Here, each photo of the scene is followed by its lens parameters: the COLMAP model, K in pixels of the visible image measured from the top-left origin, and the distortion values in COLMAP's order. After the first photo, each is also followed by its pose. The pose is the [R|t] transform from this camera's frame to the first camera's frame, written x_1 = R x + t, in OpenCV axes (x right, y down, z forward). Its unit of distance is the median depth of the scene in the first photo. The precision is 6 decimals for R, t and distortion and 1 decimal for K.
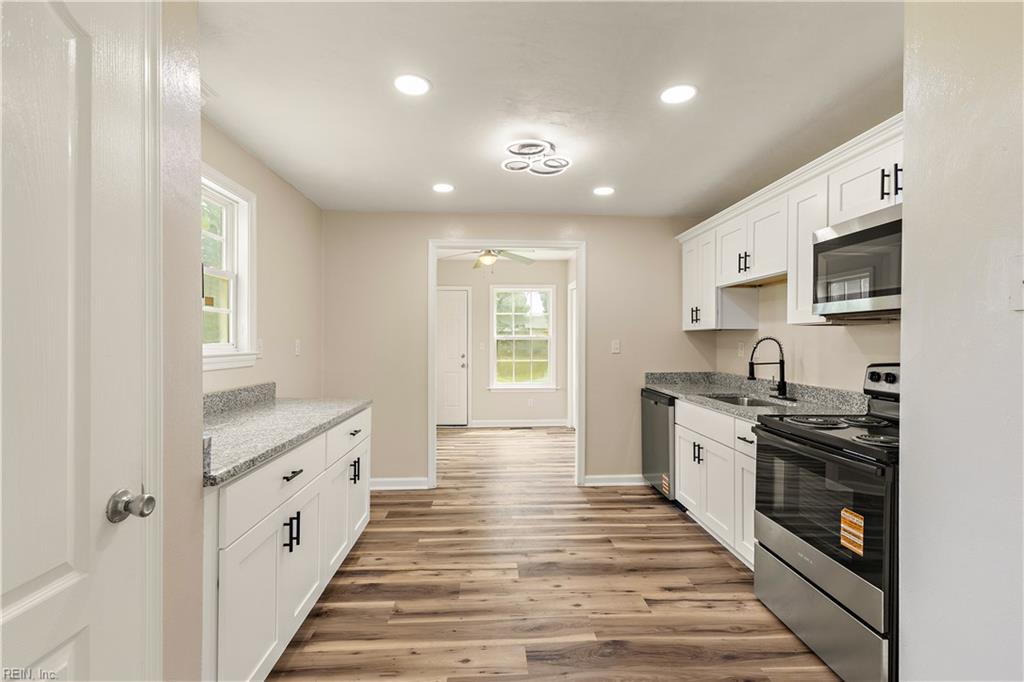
lens RADIAL K [[471.4, 0, 512.9], [0, 471.4, 339.6], [0, 0, 1]] dist [0.002672, 0.002767]
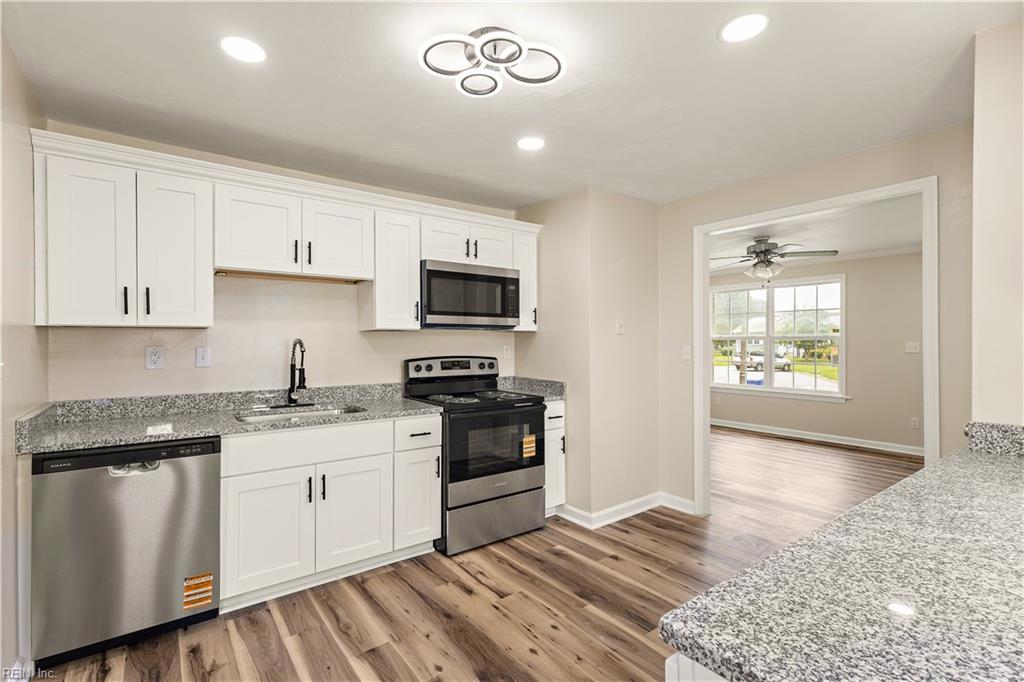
lens RADIAL K [[471.4, 0, 512.8], [0, 471.4, 344.0], [0, 0, 1]] dist [0.002672, 0.002767]
pose [[-0.558321, -0.005159, 0.829609, -0.560527], [-0.000405, 0.999982, 0.005945, -0.003647], [-0.829625, 0.002983, -0.558313, 1.508356]]
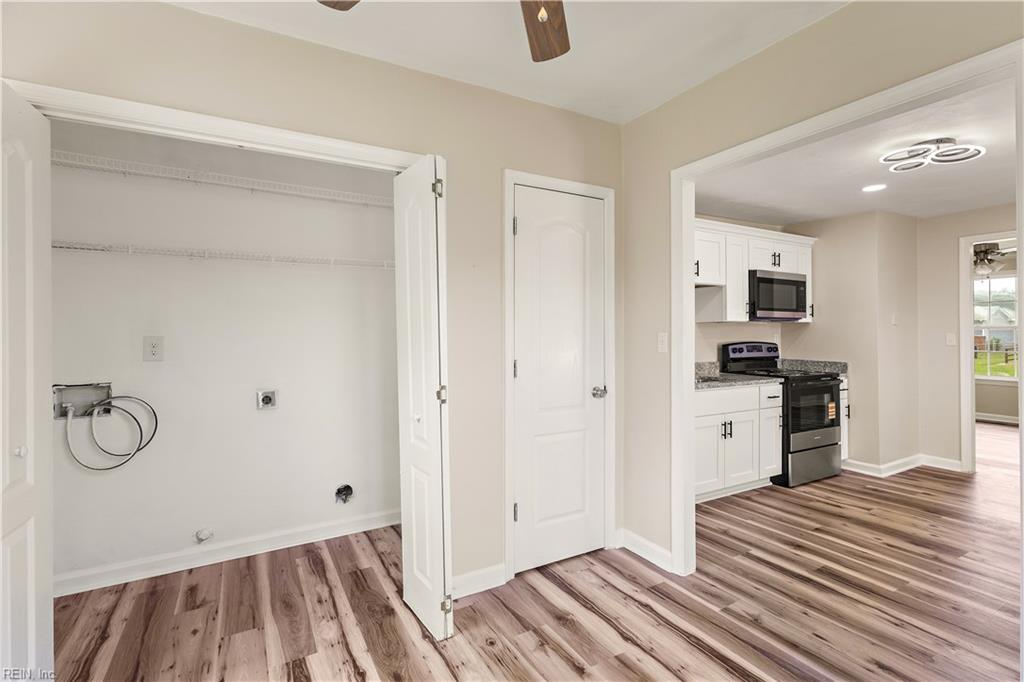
lens RADIAL K [[471.4, 0, 514.9], [0, 471.4, 332.8], [0, 0, 1]] dist [0.002672, 0.002767]
pose [[-0.443341, 0.000433, 0.896353, -0.524209], [-0.001009, 0.999999, -0.000982, 0.009196], [-0.896352, -0.001340, -0.443340, 2.546652]]
